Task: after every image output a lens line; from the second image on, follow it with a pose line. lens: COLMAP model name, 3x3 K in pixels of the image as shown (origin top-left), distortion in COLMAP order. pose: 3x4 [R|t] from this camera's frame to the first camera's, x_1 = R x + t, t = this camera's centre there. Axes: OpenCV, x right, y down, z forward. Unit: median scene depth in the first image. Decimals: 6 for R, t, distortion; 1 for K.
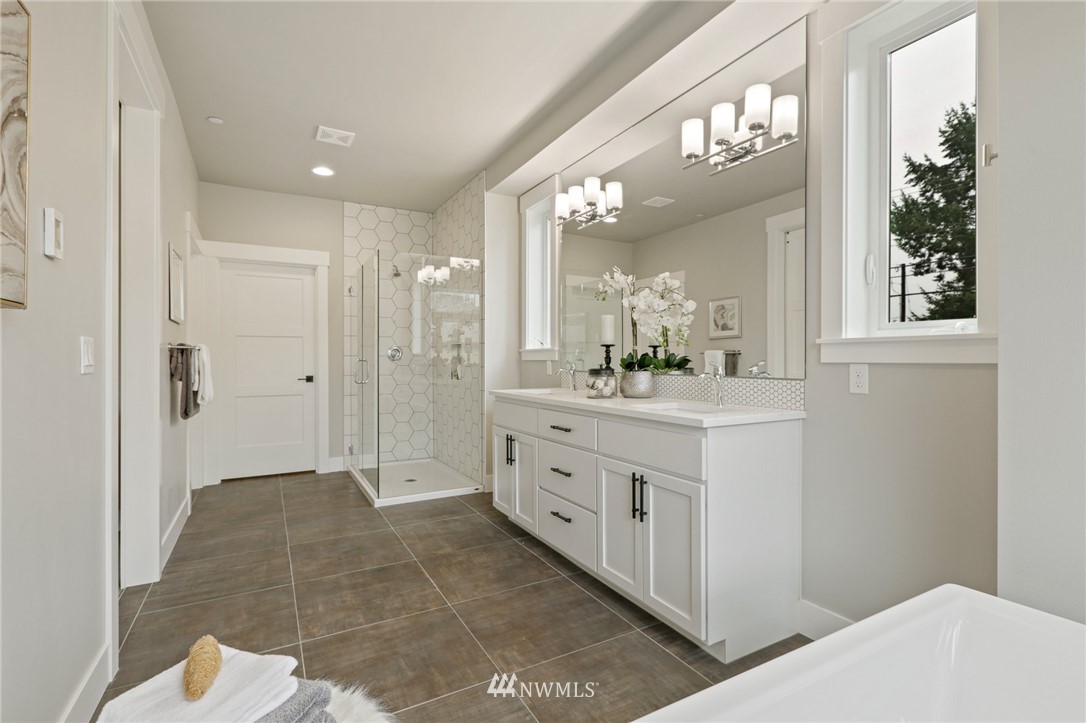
lens RADIAL K [[493.0, 0, 548.3], [0, 493.0, 358.6], [0, 0, 1]] dist [0.000448, -0.000237]
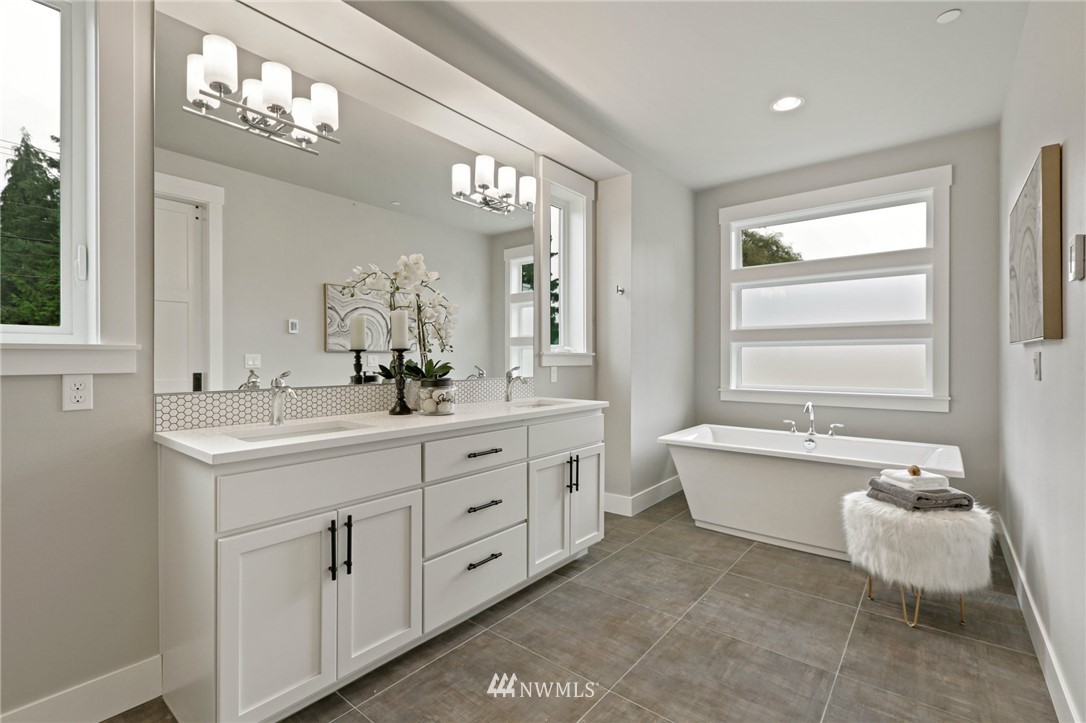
lens RADIAL K [[493.0, 0, 543.7], [0, 493.0, 358.6], [0, 0, 1]] dist [0.000448, -0.000237]
pose [[-0.363588, 0.007194, 0.931532, -0.955201], [0.003974, 0.999973, -0.006171, -0.010531], [-0.931551, 0.001458, -0.363607, 1.491418]]
